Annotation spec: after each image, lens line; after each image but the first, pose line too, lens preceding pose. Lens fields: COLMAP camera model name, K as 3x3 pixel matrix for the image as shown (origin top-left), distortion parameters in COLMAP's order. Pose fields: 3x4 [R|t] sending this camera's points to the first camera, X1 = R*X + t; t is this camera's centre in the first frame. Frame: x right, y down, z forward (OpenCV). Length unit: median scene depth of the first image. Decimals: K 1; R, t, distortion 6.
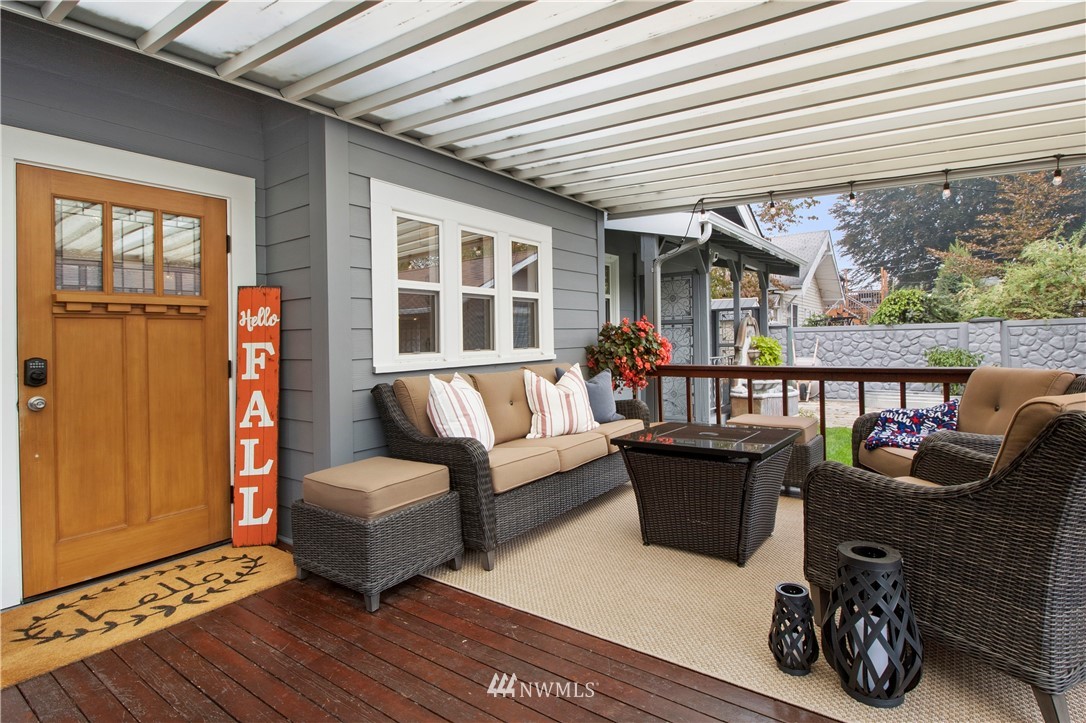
lens RADIAL K [[516.1, 0, 530.5], [0, 516.1, 340.7], [0, 0, 1]] dist [0.003168, 0.000493]
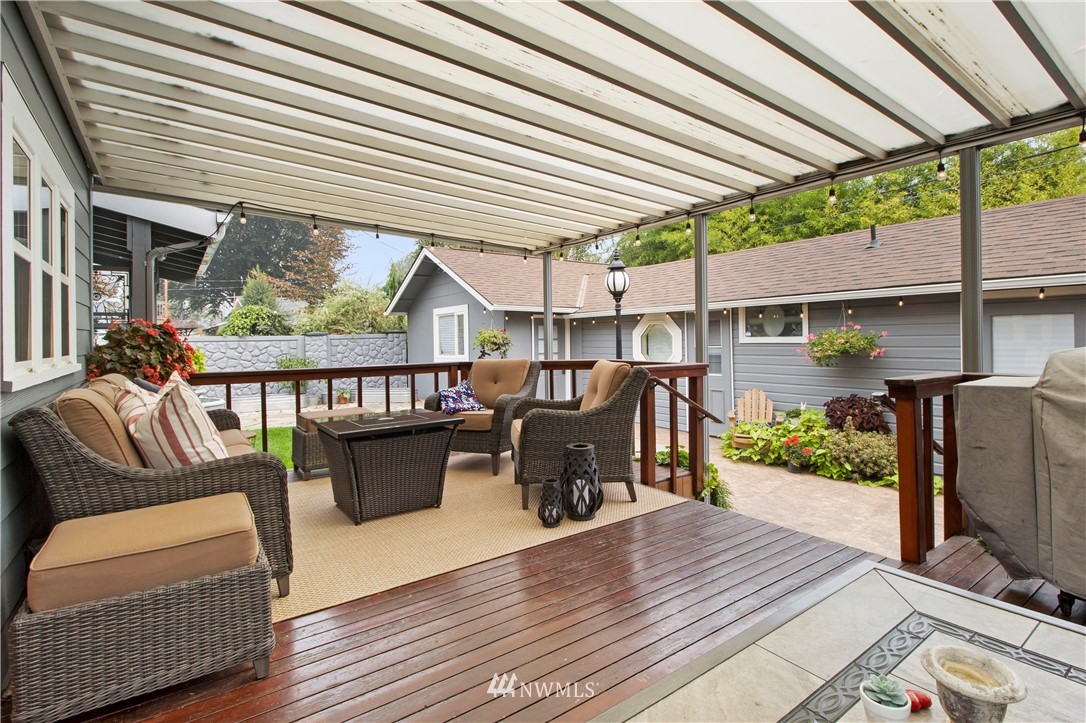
lens RADIAL K [[516.1, 0, 530.5], [0, 516.1, 340.7], [0, 0, 1]] dist [0.003168, 0.000493]
pose [[0.353401, 0.013500, 0.935374, -0.127604], [0.008844, 0.999803, -0.017771, 0.003762], [-0.935430, 0.014553, 0.353212, 0.046429]]
